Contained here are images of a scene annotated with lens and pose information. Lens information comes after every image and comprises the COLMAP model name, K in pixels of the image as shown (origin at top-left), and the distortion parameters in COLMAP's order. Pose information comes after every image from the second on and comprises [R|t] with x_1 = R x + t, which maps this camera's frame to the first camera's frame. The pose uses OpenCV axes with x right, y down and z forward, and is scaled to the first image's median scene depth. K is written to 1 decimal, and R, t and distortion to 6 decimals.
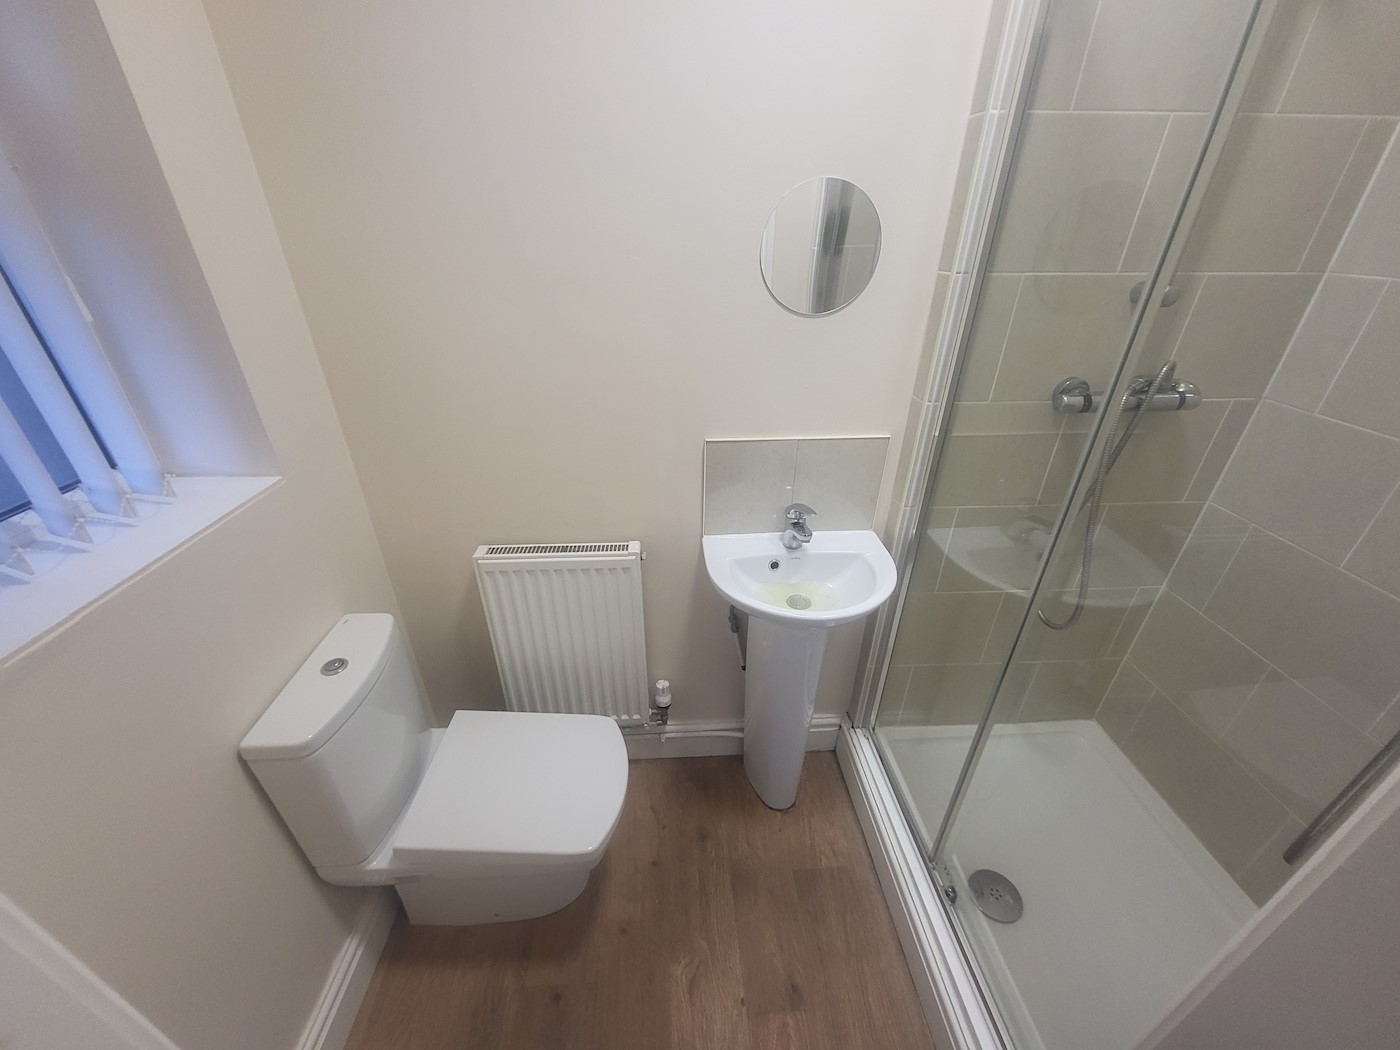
lens RADIAL K [[552.7, 0, 690.4], [0, 552.7, 532.2], [0, 0, 1]] dist [0.000121, -0.000024]
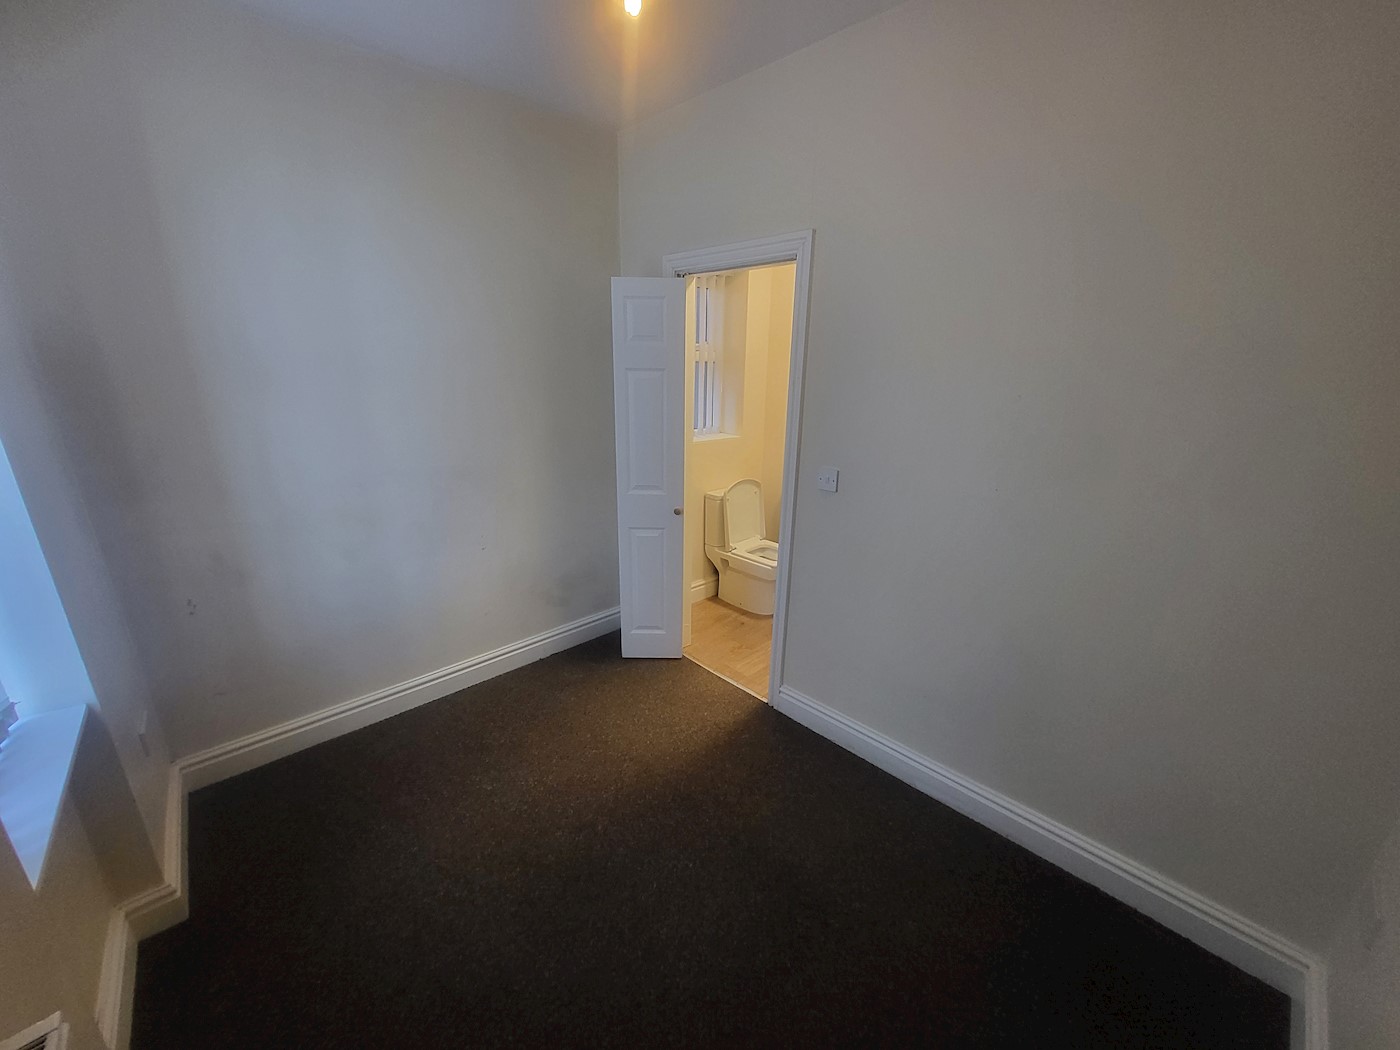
lens RADIAL K [[543.2, 0, 687.2], [0, 543.2, 532.0], [0, 0, 1]] dist [-0.001748, -0.000445]
pose [[0.633004, 0.239286, -0.736240, 1.348928], [-0.391511, 0.919397, -0.037799, 0.554859], [0.667852, 0.312172, 0.675665, -1.087245]]
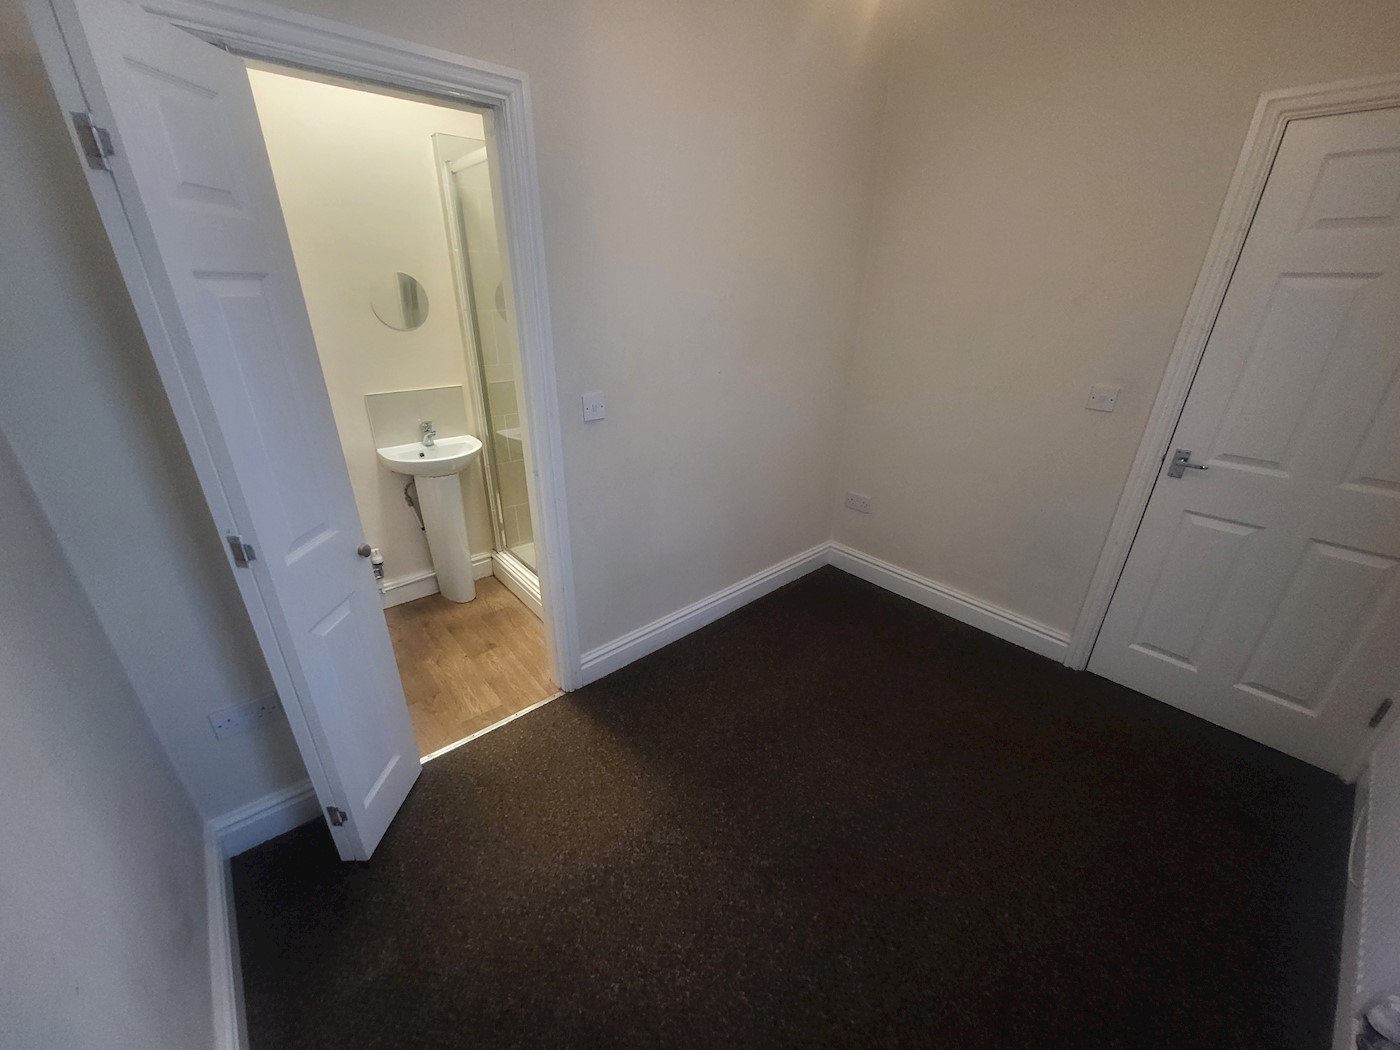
lens RADIAL K [[552.7, 0, 690.4], [0, 552.7, 532.2], [0, 0, 1]] dist [0.000121, -0.000024]
pose [[0.799830, -0.240621, 0.549885, -0.222515], [0.288781, 0.957395, -0.001103, 0.576499], [-0.526191, 0.159679, 0.835240, -1.058805]]
